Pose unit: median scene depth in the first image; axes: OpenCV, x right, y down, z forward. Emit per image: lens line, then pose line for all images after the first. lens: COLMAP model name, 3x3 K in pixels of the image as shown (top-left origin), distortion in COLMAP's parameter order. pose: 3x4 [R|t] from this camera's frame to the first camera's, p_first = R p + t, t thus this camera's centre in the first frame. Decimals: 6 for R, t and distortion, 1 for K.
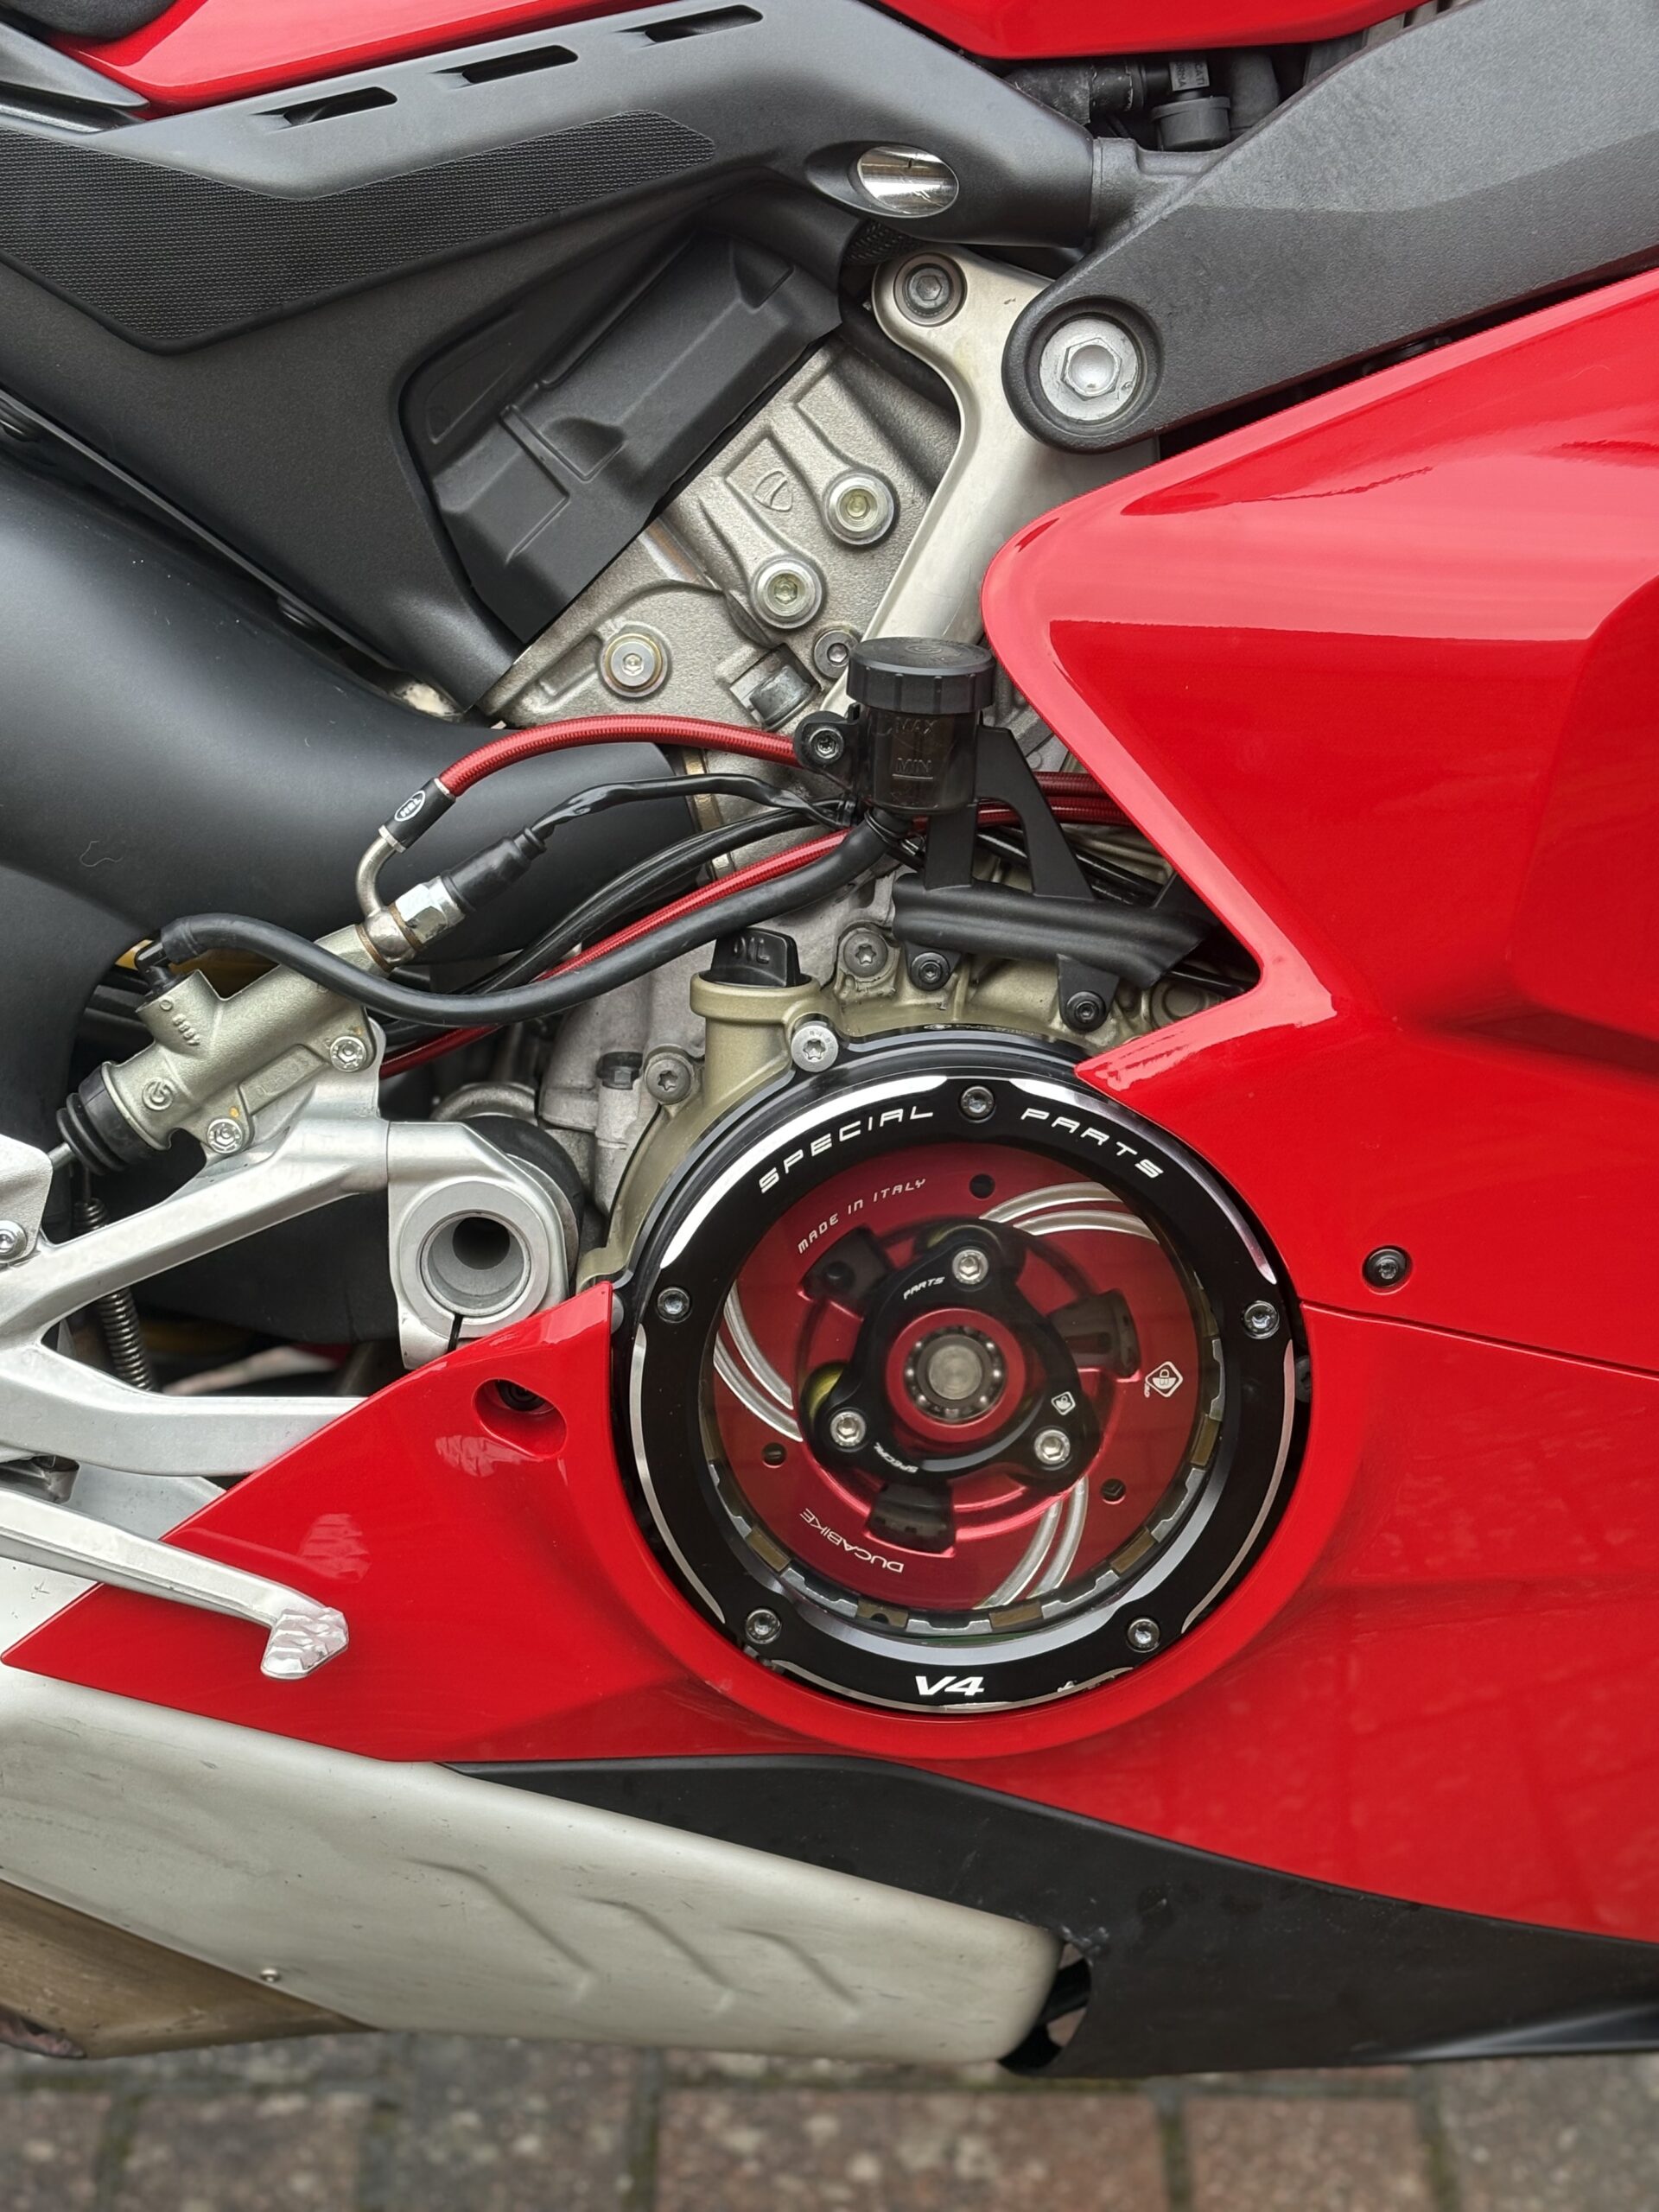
lens RADIAL K [[3388.1, 0, 832.2], [0, 3388.1, 1135.0], [0, 0, 1]] dist [0.266671, -1.072477]
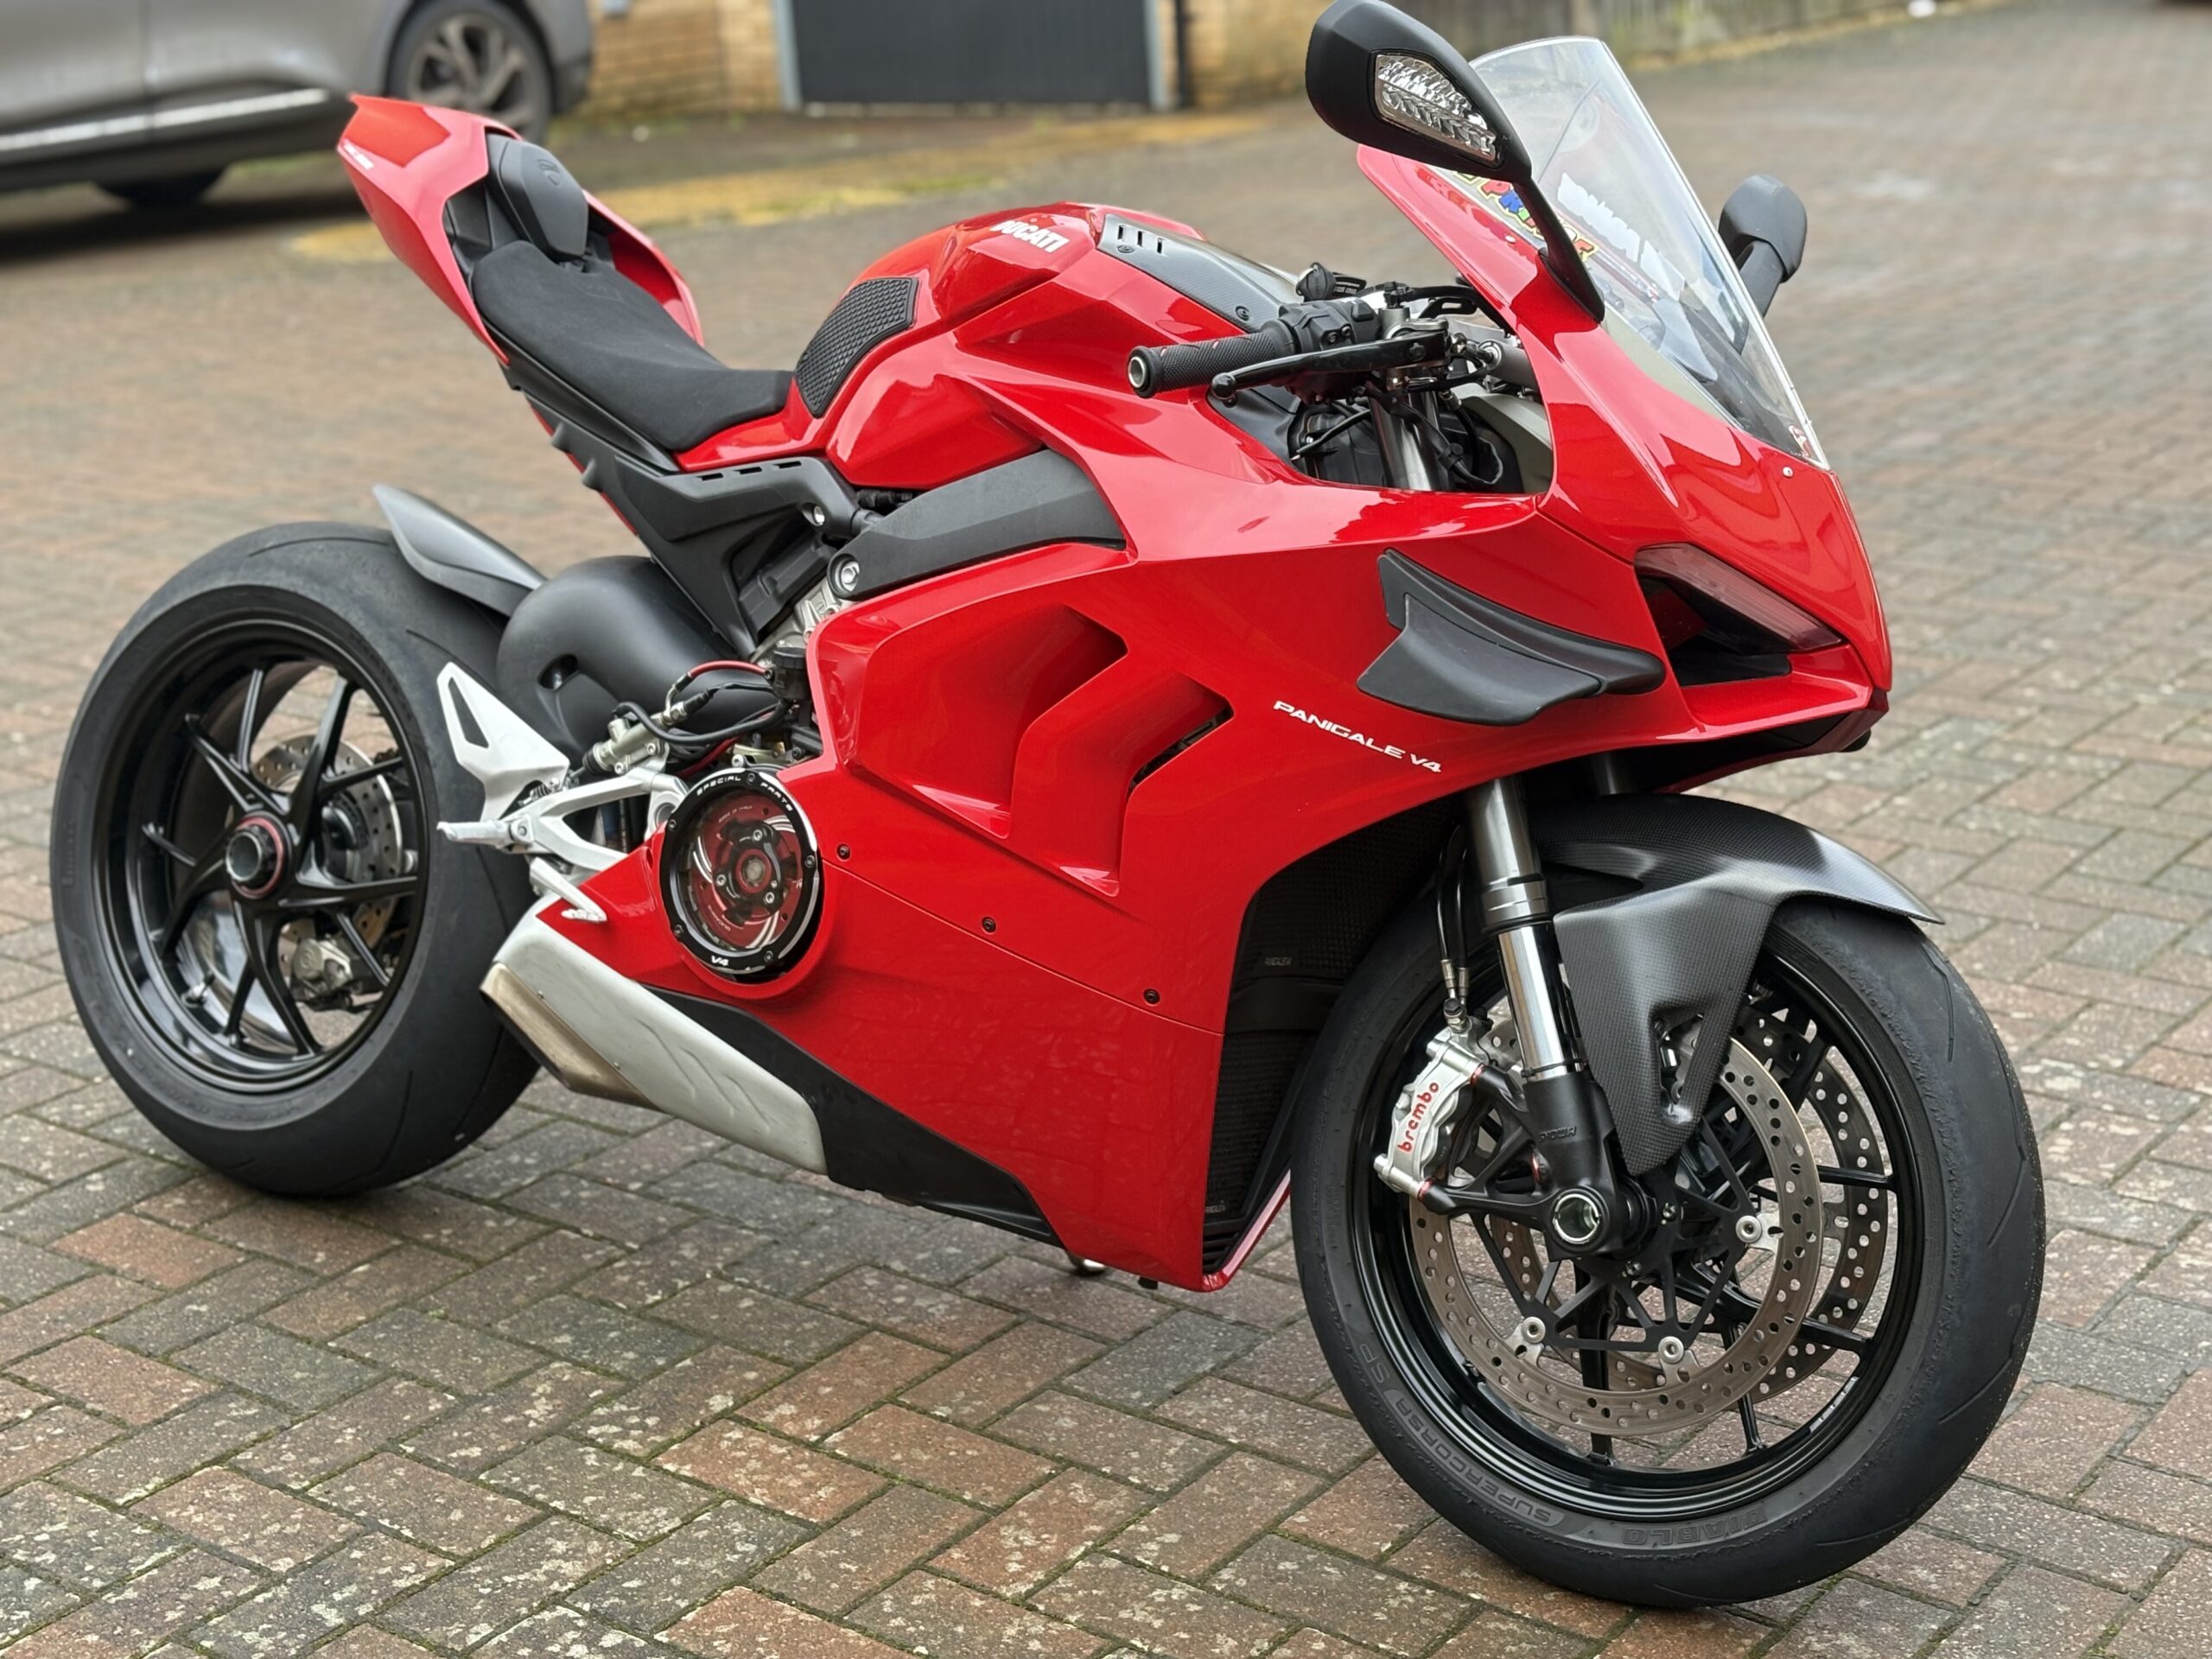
lens RADIAL K [[3388.1, 0, 1117.6], [0, 3388.1, 815.2], [0, 0, 1]] dist [0.266671, -1.072477]
pose [[0.803248, 0.161415, -0.573356, 2.095148], [-0.269397, 0.956953, -0.108006, 0.268312], [0.531241, 0.241216, 0.812156, -1.396723]]
